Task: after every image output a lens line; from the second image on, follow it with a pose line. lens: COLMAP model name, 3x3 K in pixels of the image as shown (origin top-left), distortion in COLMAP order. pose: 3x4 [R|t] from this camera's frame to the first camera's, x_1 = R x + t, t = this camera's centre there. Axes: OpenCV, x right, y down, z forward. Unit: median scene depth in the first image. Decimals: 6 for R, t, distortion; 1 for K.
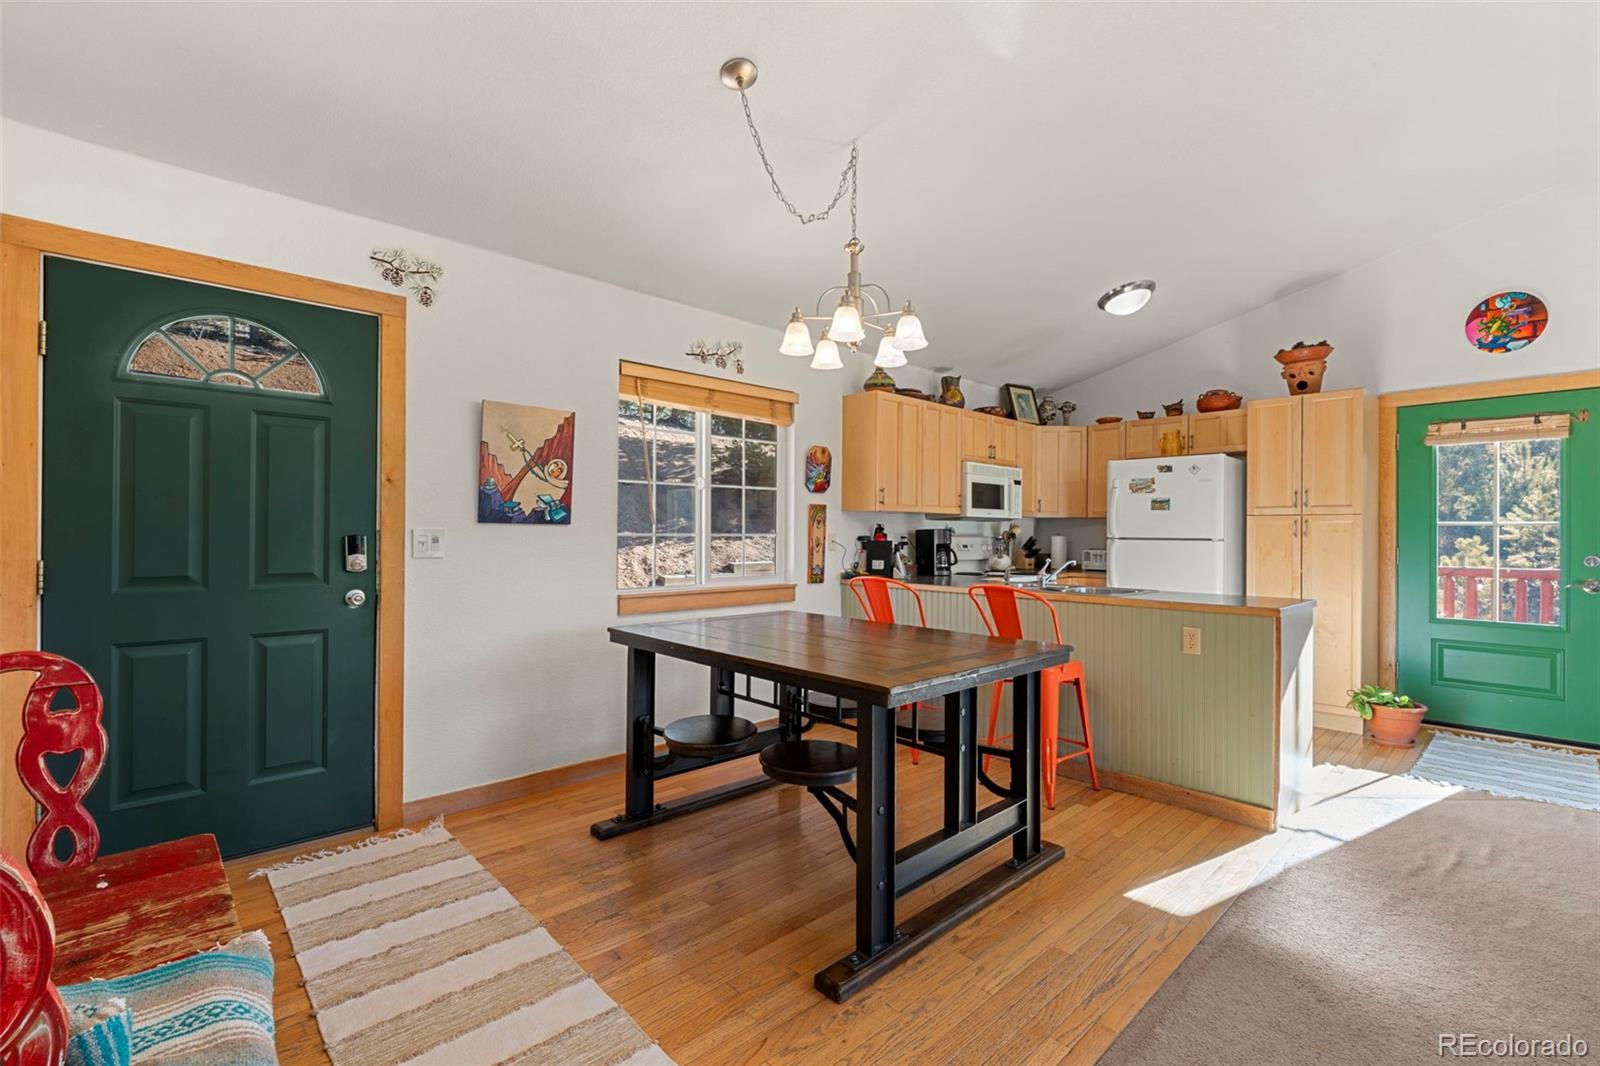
lens RADIAL K [[727.2, 0, 819.2], [0, 727.2, 532.9], [0, 0, 1]] dist [-0.010476, 0.000928]
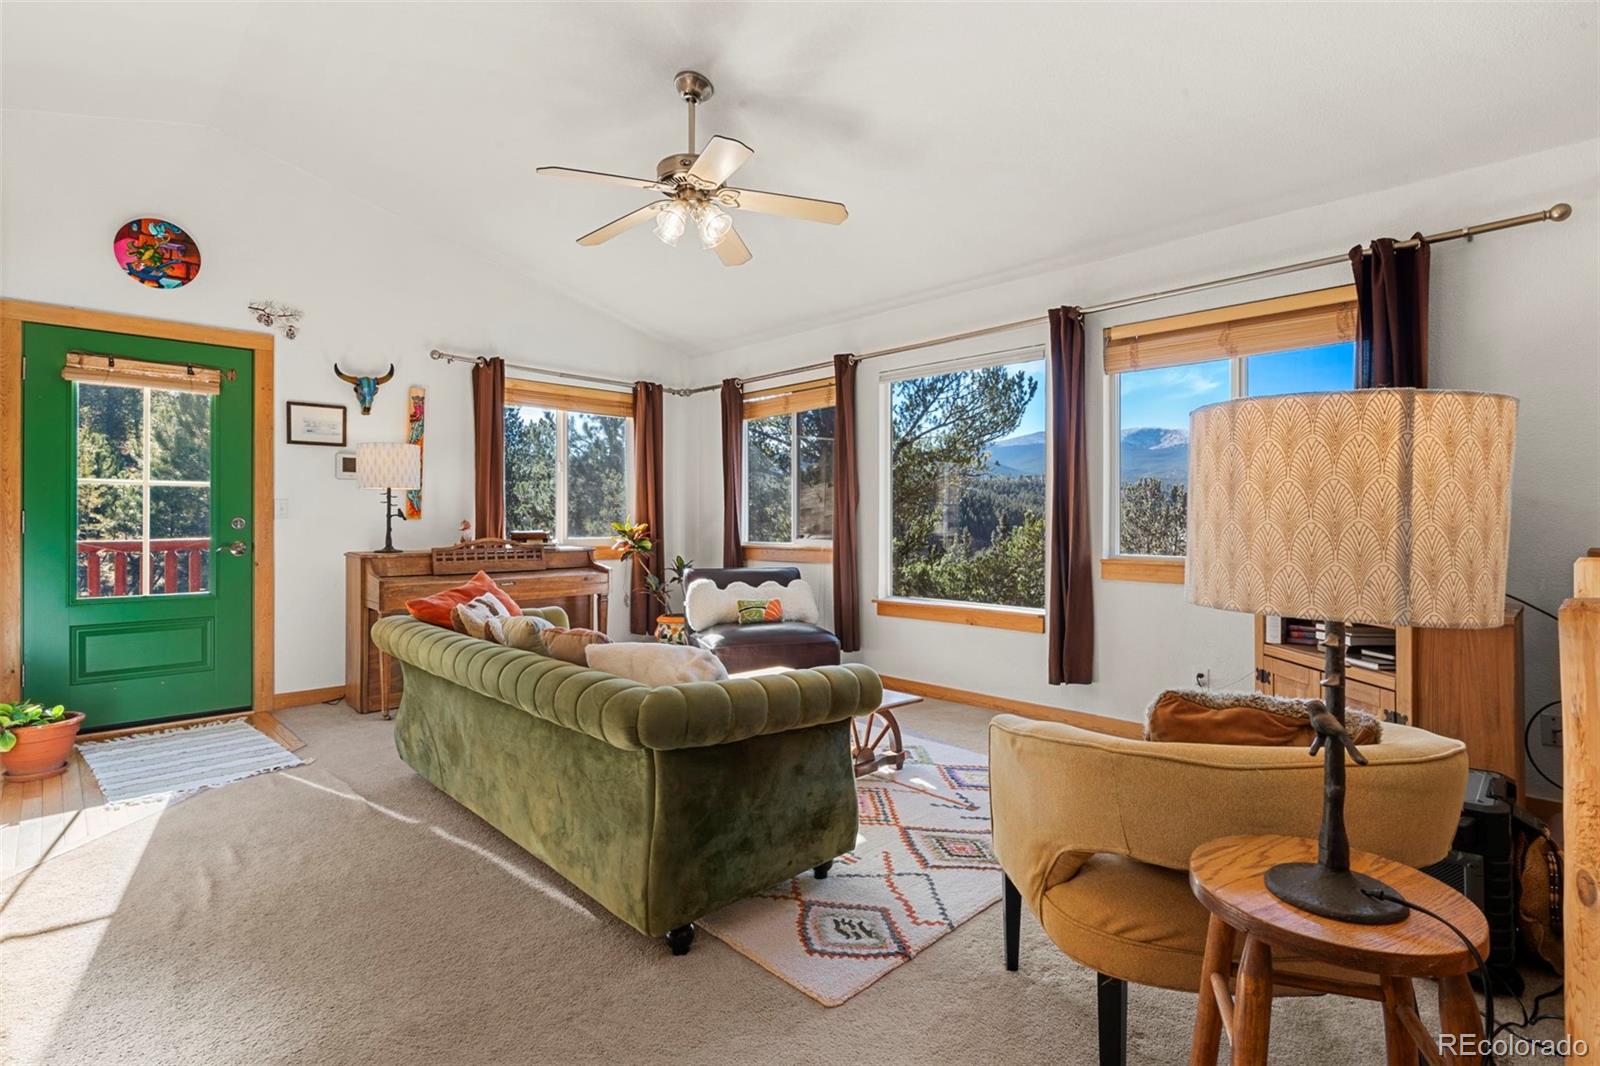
lens RADIAL K [[764.2, 0, 796.6], [0, 764.2, 517.6], [0, 0, 1]] dist [-0.006188, -0.001126]
pose [[-0.009658, -0.004389, 0.999944, 0.016700], [0.004638, 0.999979, 0.004434, 0.029577], [-0.999943, 0.004681, -0.009637, 0.232851]]
